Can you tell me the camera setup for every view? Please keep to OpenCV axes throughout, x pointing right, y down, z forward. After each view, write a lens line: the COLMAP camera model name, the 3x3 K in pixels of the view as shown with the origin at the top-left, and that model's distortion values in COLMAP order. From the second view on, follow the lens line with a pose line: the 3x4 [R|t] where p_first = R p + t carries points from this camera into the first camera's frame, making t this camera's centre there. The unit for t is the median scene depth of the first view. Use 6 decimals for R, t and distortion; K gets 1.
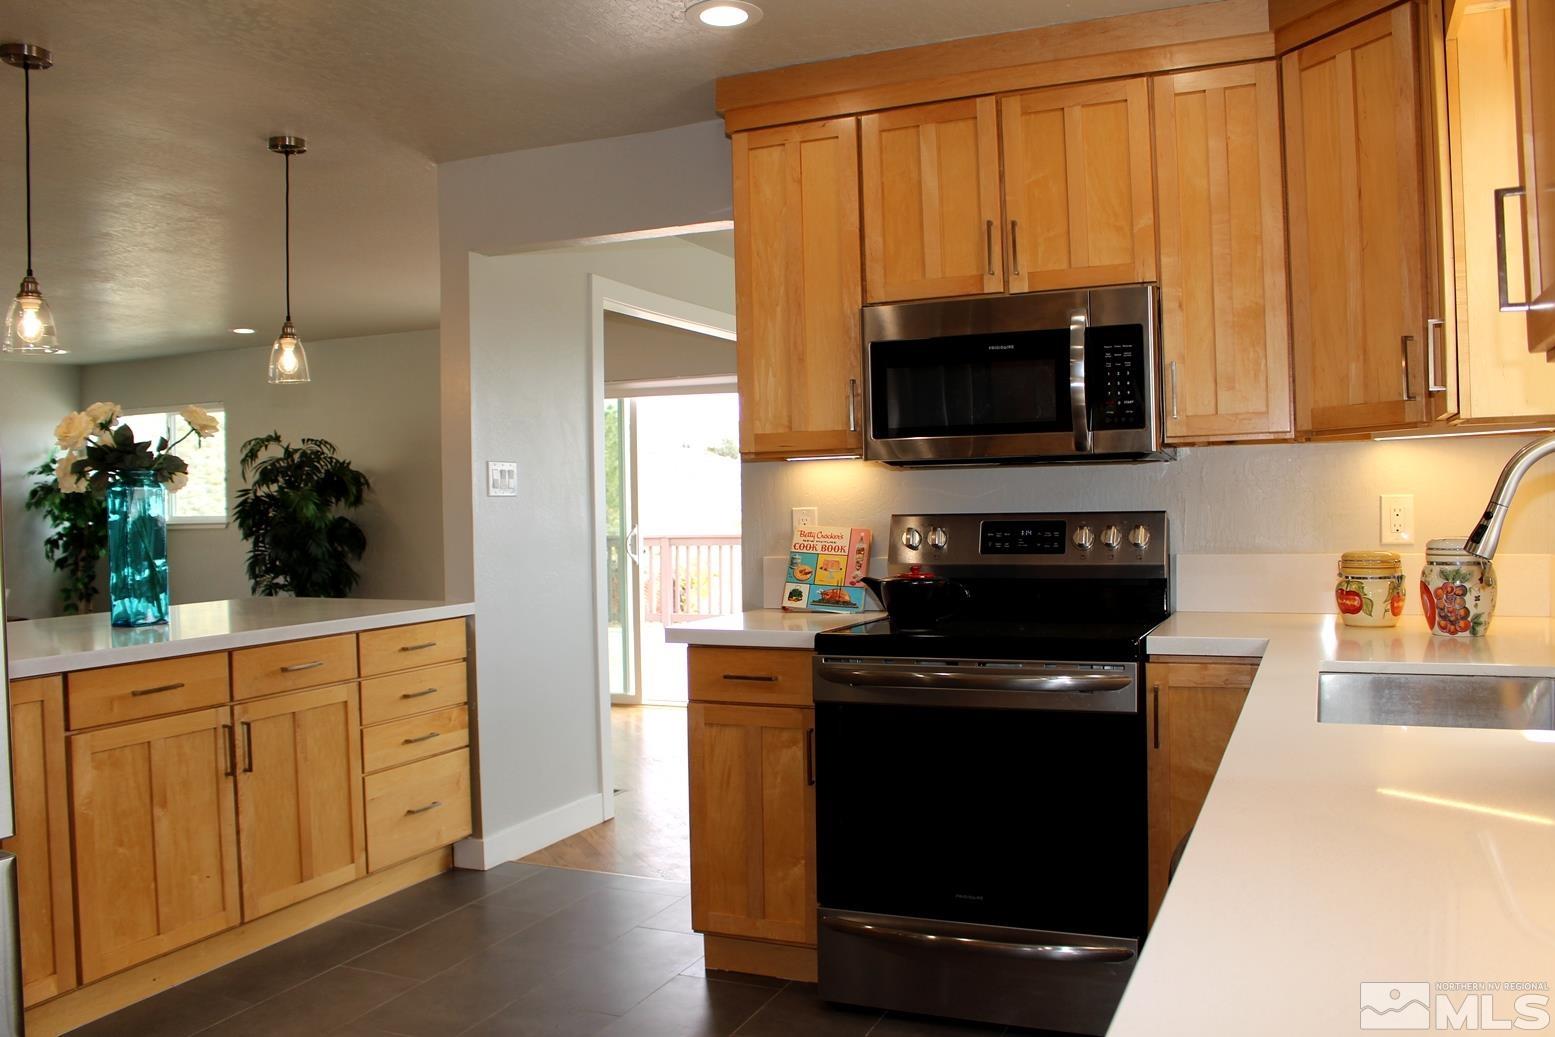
lens RADIAL K [[1293.5, 0, 777.5], [0, 1293.5, 518.5], [0, 0, 1]] dist [-0.152756, 0.123680]
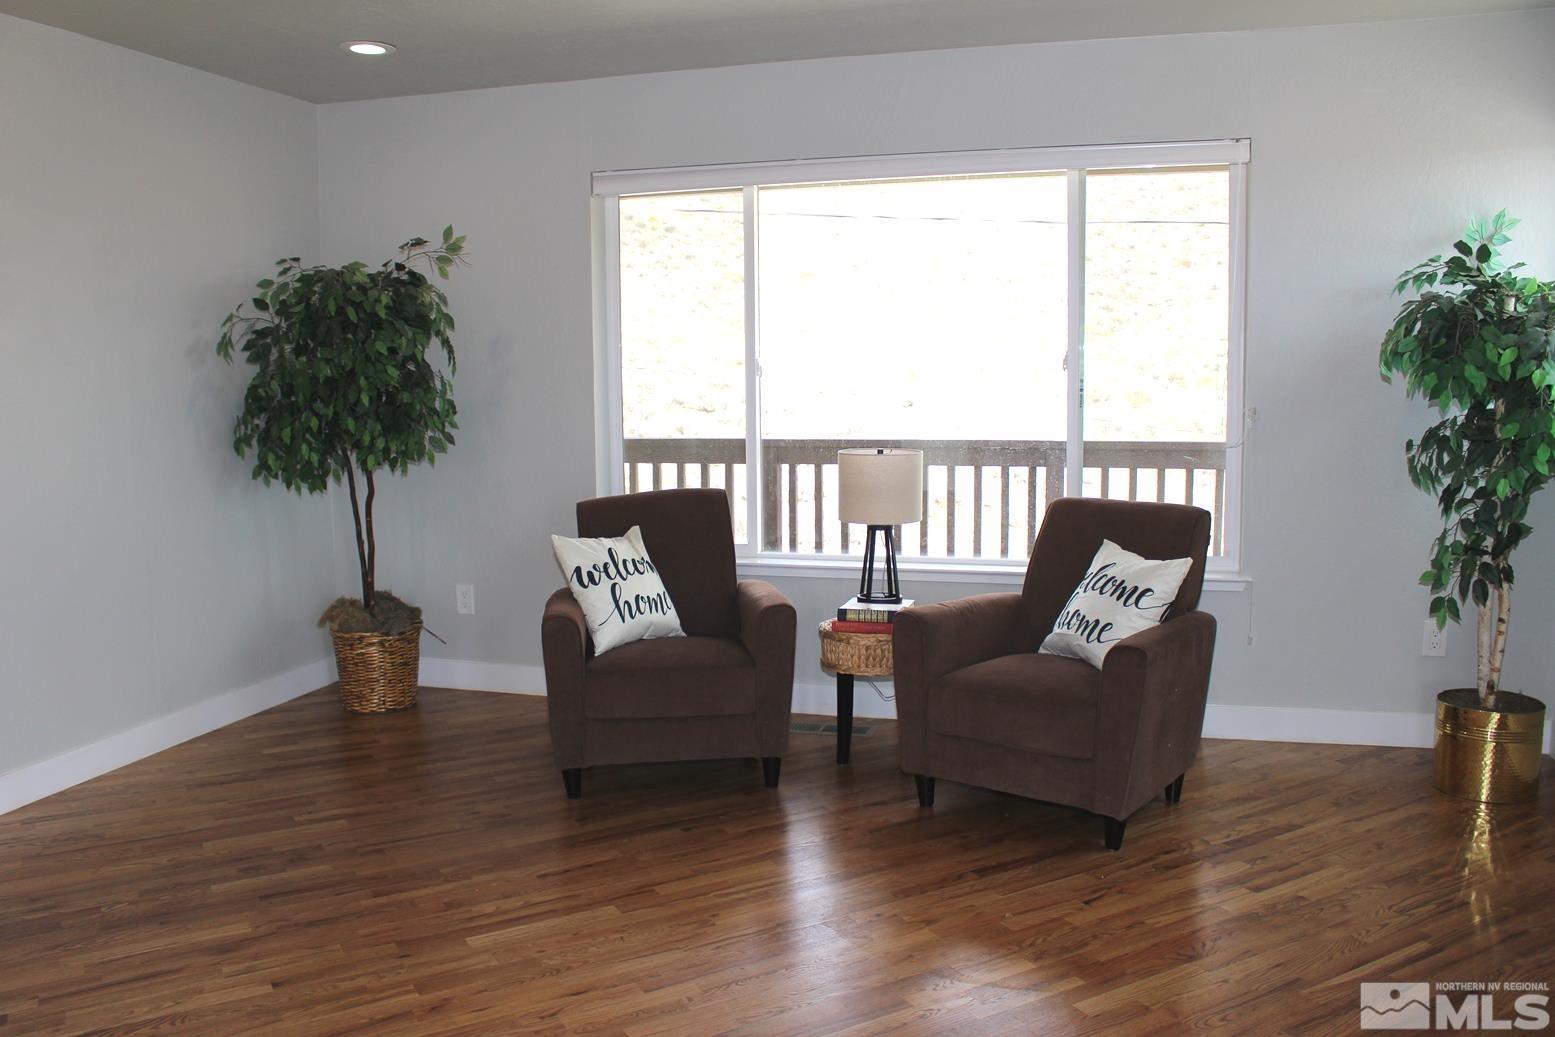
lens RADIAL K [[1293.5, 0, 777.5], [0, 1293.5, 518.5], [0, 0, 1]] dist [-0.152756, 0.123680]
pose [[0.138439, 0.142711, -0.980035, -0.415599], [0.000899, 0.989545, 0.144223, -0.036406], [0.990371, -0.020847, 0.136863, 1.540423]]
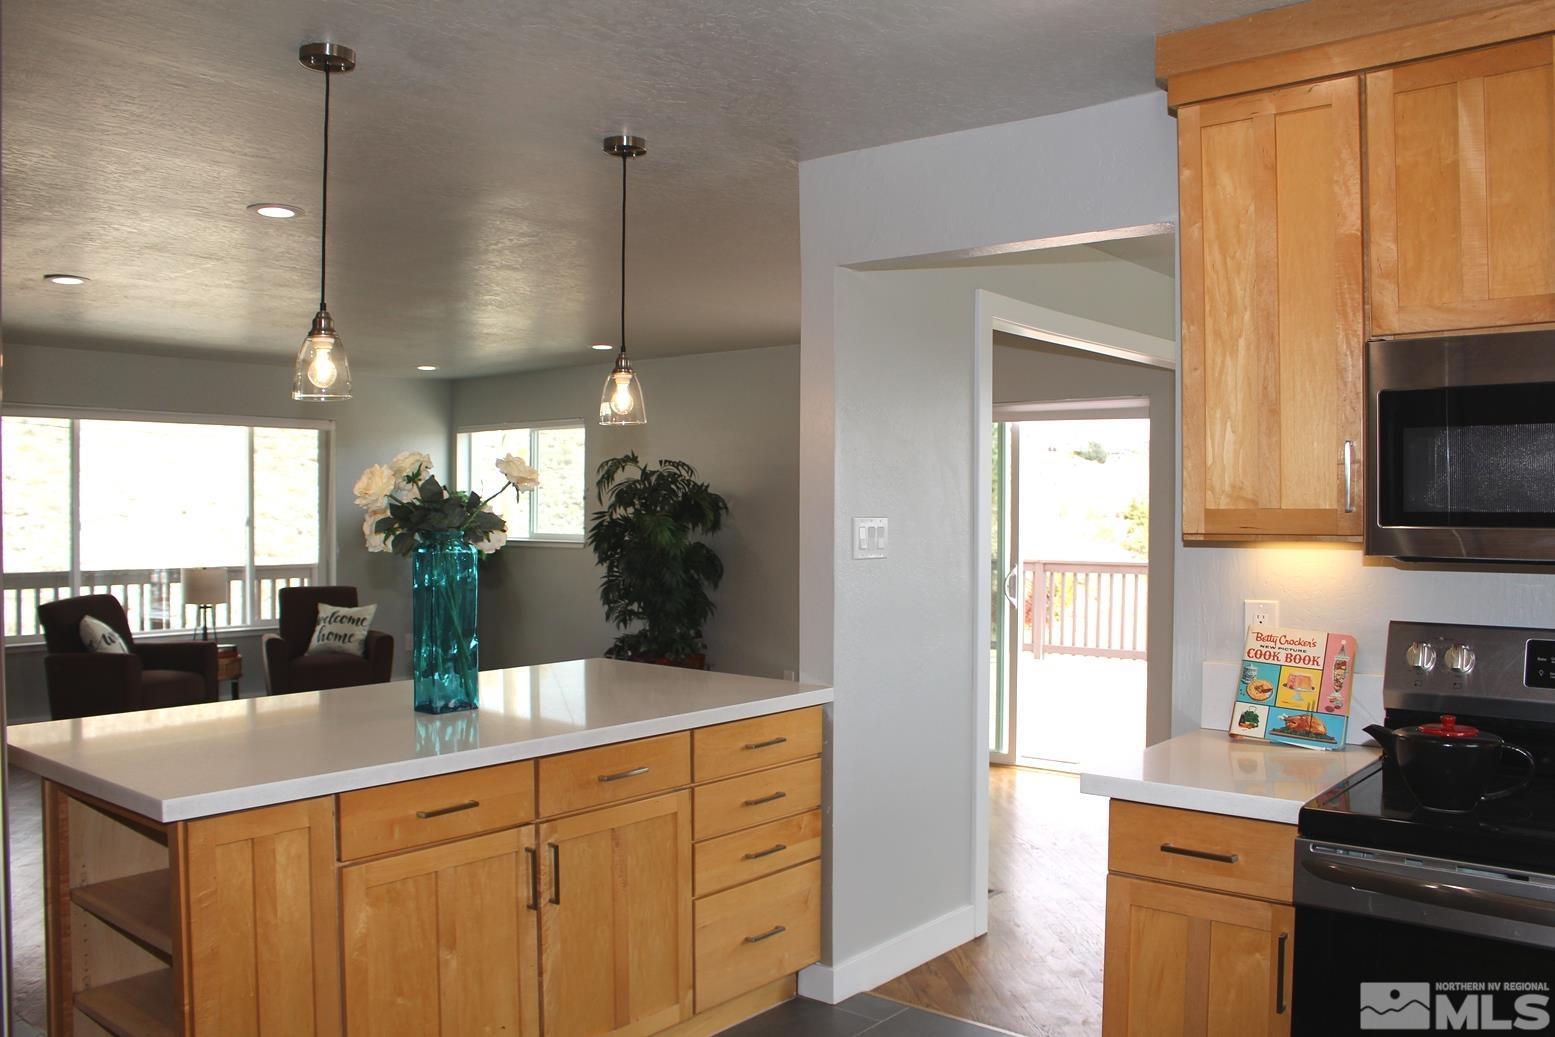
lens RADIAL K [[1278.7, 0, 771.6], [0, 1278.7, 512.8], [0, 0, 1]] dist [-0.159620, 0.118393]
pose [[0.959418, 0.023670, -0.280993, -0.047166], [-0.024375, 0.999702, 0.000984, -0.050557], [0.280932, 0.005905, 0.959709, 0.203251]]
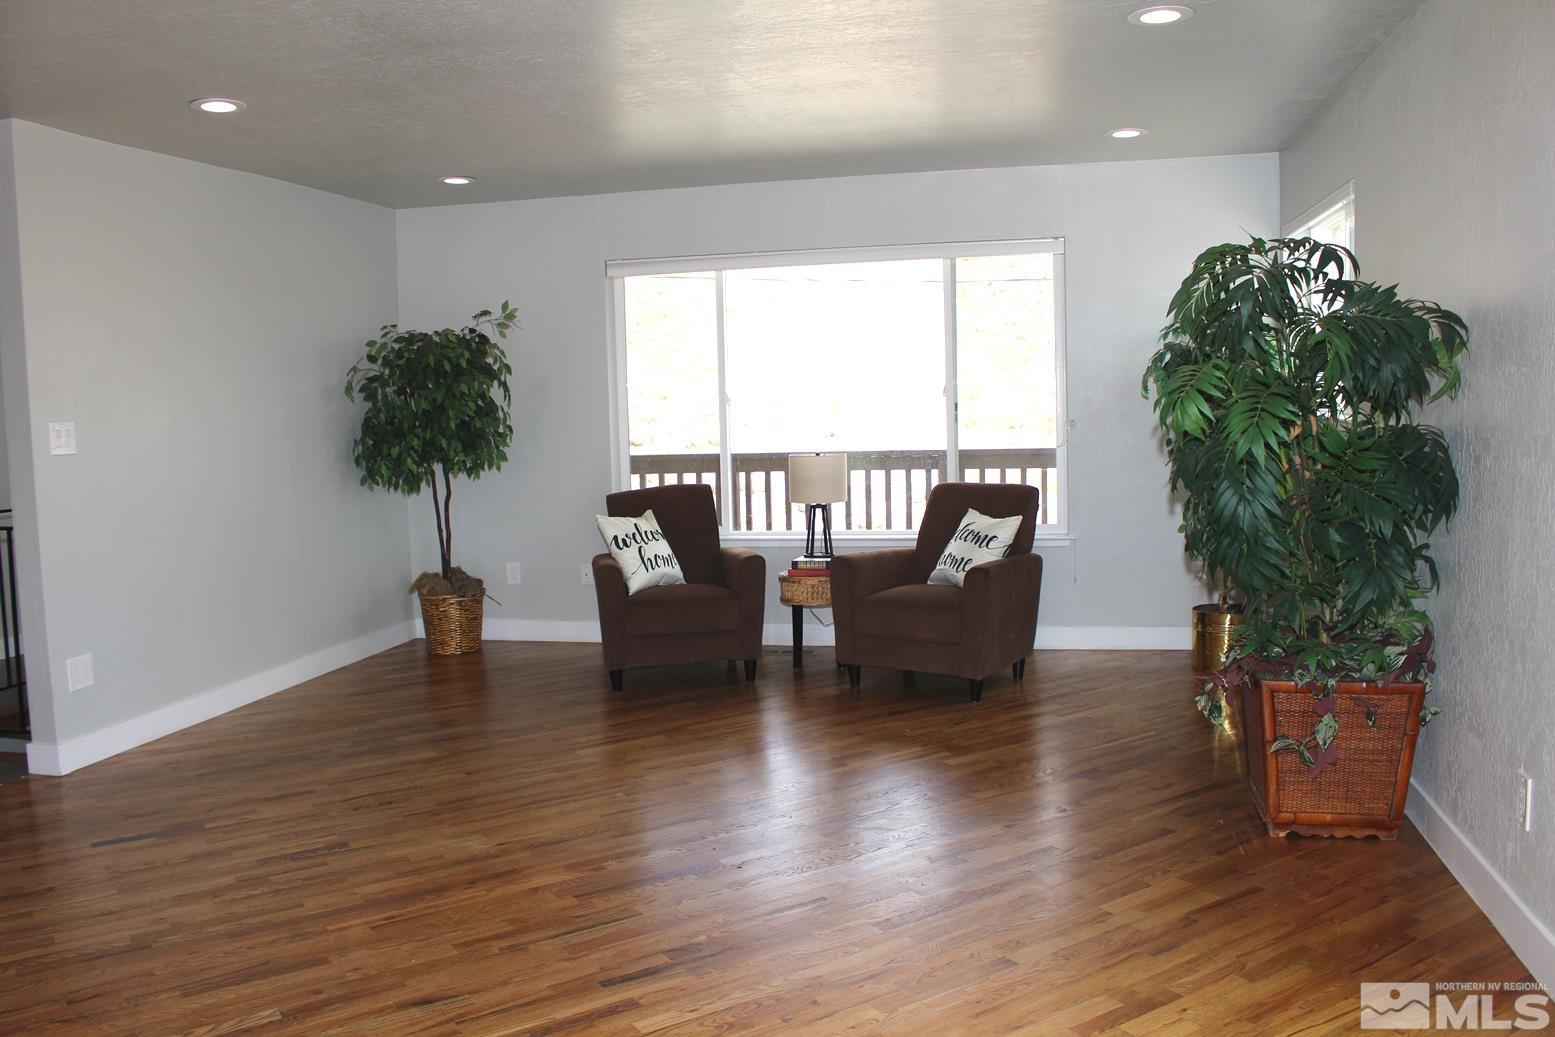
lens RADIAL K [[1293.5, 0, 777.5], [0, 1293.5, 518.5], [0, 0, 1]] dist [-0.152756, 0.123680]
pose [[0.198824, 0.114351, -0.973341, 0.028911], [0.016135, 0.992653, 0.119916, -0.047575], [0.979902, -0.039547, 0.195518, 1.424482]]
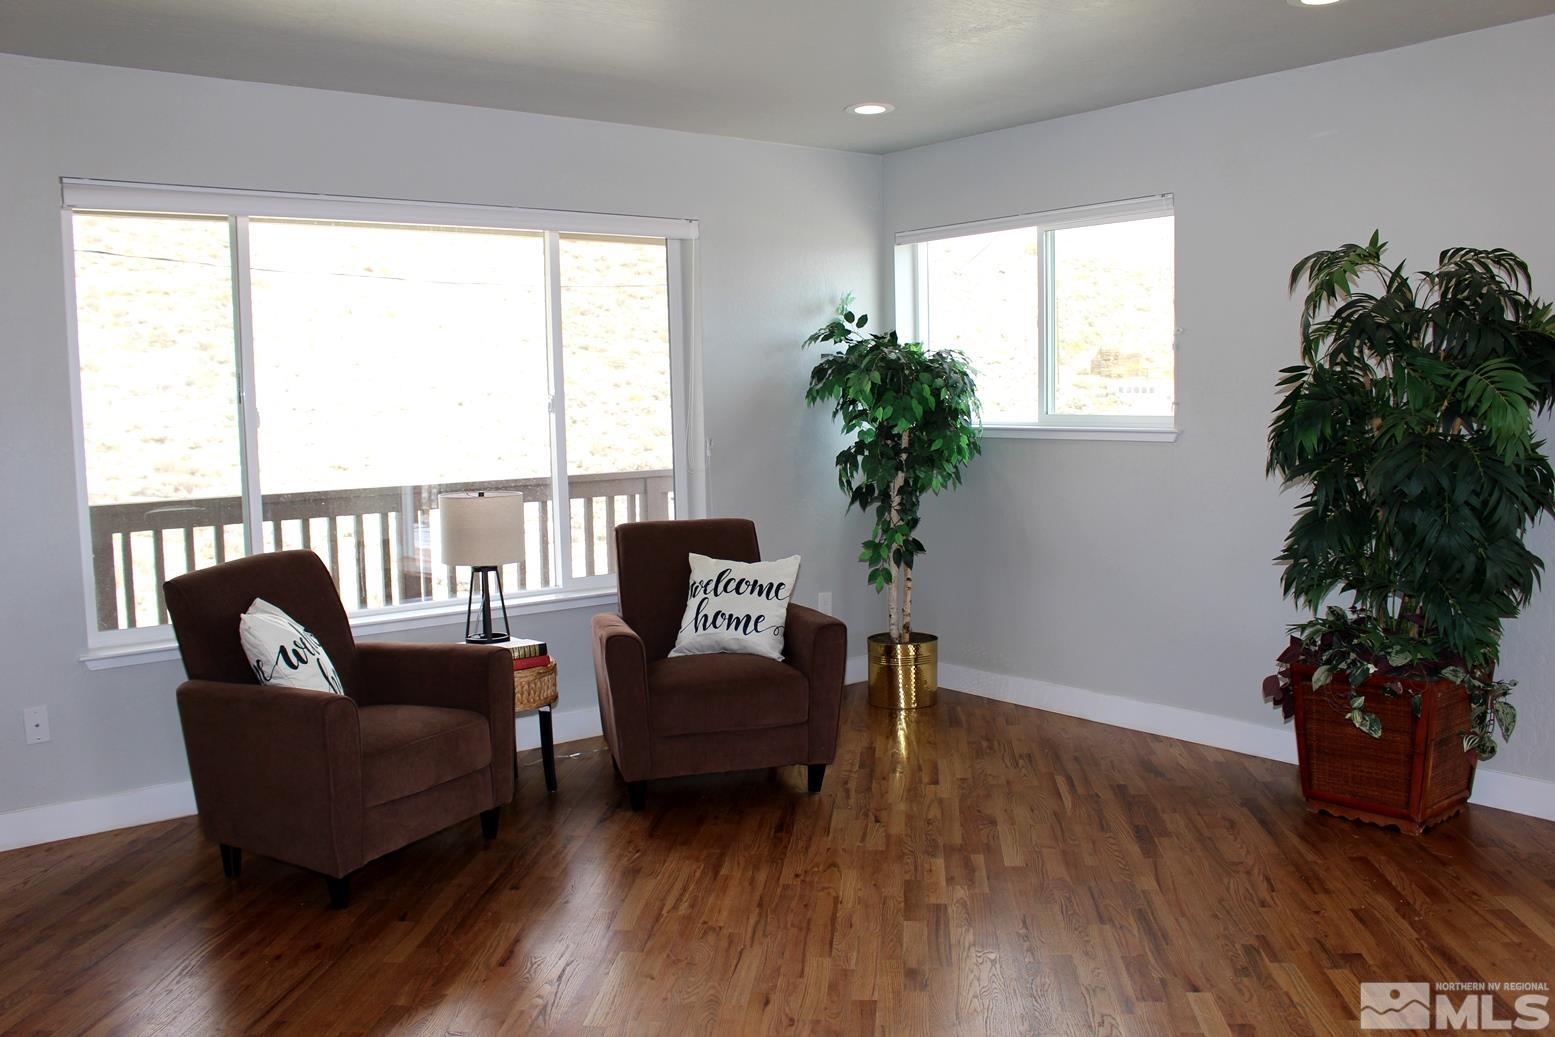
lens RADIAL K [[1327.5, 0, 747.4], [0, 1327.5, 517.3], [0, 0, 1]] dist [-0.097507, 0.130545]
pose [[0.875555, 0.049016, -0.480625, -0.701520], [-0.003685, 0.995488, 0.094811, -0.025314], [0.483104, -0.081241, 0.871786, 0.946915]]
